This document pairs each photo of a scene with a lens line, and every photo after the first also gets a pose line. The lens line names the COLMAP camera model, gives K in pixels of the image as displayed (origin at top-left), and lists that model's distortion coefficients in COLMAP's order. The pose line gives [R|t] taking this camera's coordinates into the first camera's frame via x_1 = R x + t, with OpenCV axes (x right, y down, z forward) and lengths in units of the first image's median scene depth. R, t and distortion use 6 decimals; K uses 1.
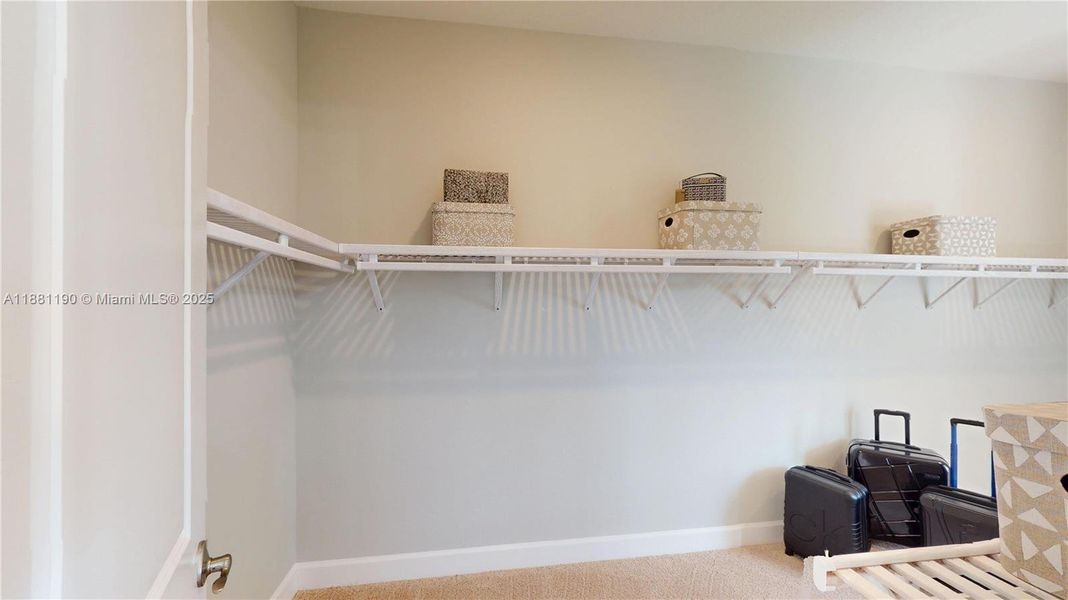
lens RADIAL K [[391.7, 0, 534.3], [0, 391.7, 301.5], [0, 0, 1]] dist [0.001032, 0.000037]
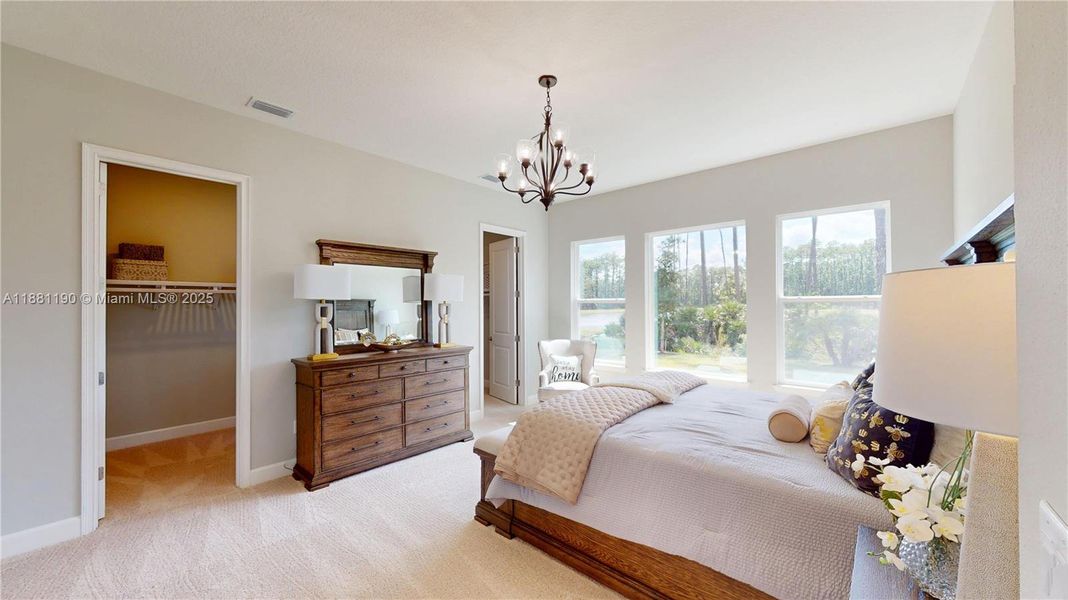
lens RADIAL K [[391.7, 0, 534.3], [0, 391.7, 301.5], [0, 0, 1]] dist [0.001032, 0.000037]
pose [[0.759754, 0.004828, 0.650193, 0.082055], [-0.002268, 0.999986, -0.004775, -0.018613], [-0.650207, 0.002153, 0.759754, -2.005567]]
